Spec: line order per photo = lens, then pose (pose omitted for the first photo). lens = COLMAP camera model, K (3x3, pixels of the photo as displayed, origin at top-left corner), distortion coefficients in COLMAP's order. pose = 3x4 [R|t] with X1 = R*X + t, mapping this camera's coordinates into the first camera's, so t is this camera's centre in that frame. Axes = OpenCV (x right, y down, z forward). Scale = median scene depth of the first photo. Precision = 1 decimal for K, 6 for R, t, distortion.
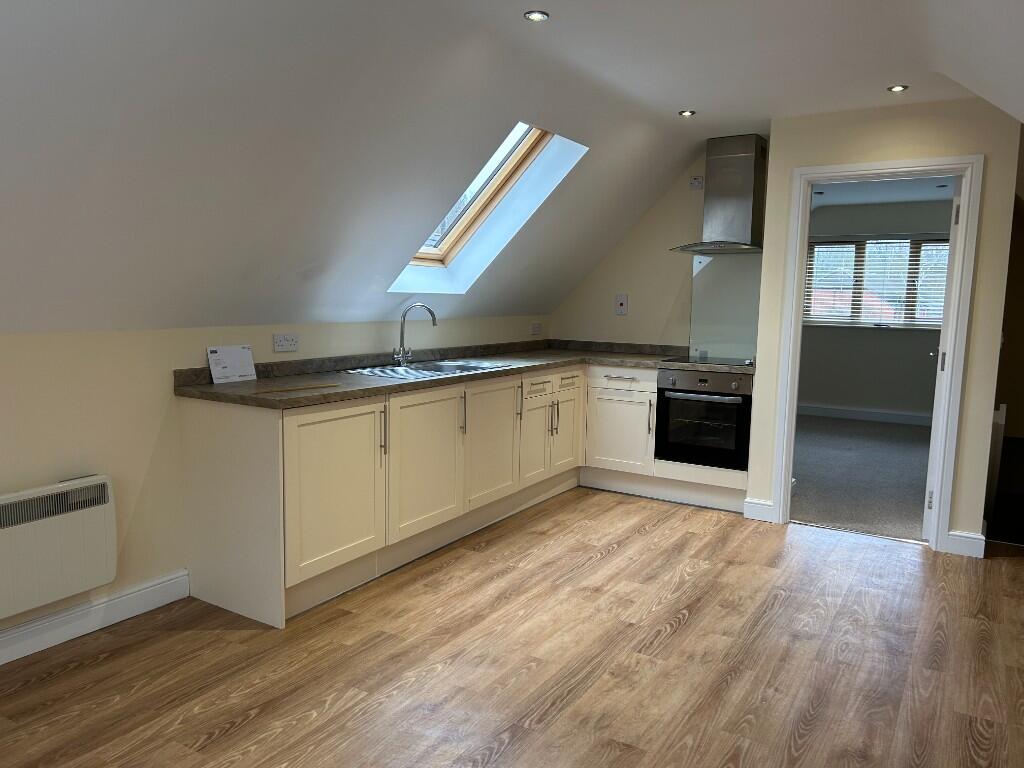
lens RADIAL K [[771.5, 0, 507.5], [0, 771.5, 387.9], [0, 0, 1]] dist [0.056792, -0.041685]
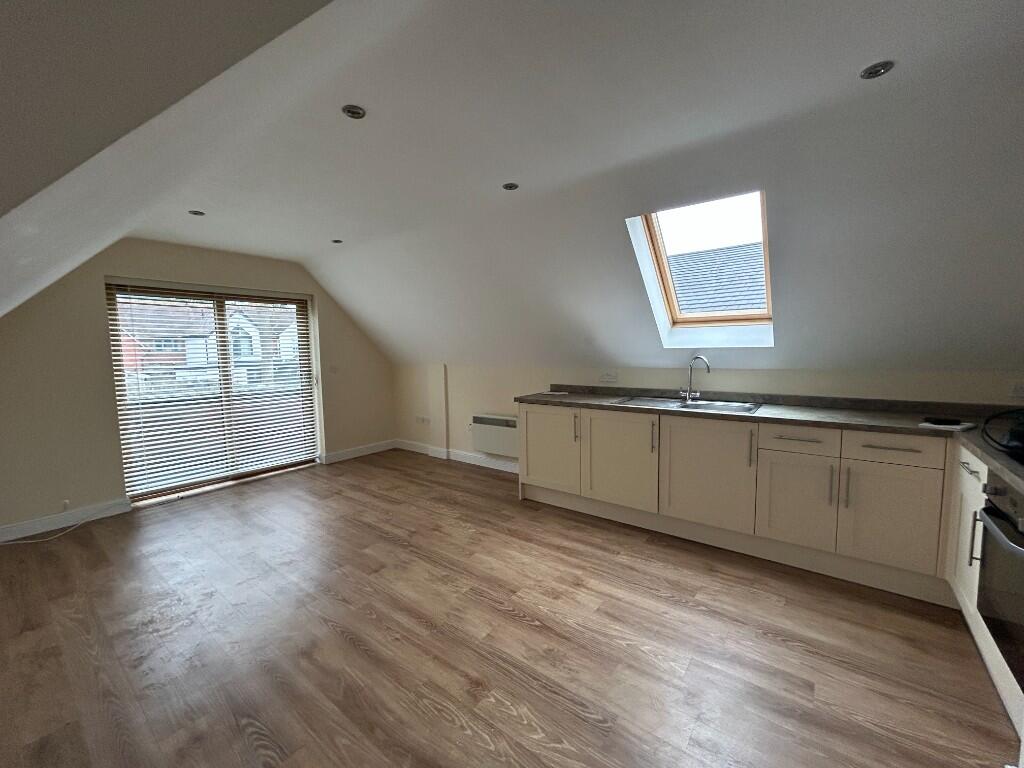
lens RADIAL K [[411.7, 0, 512.6], [0, 411.7, 381.9], [0, 0, 1]] dist [-0.000365, 0.002655]
pose [[-0.107015, 0.062108, -0.992316, 0.806738], [-0.108751, 0.991328, 0.073774, -0.105204], [0.988292, 0.115811, -0.099332, 0.976938]]
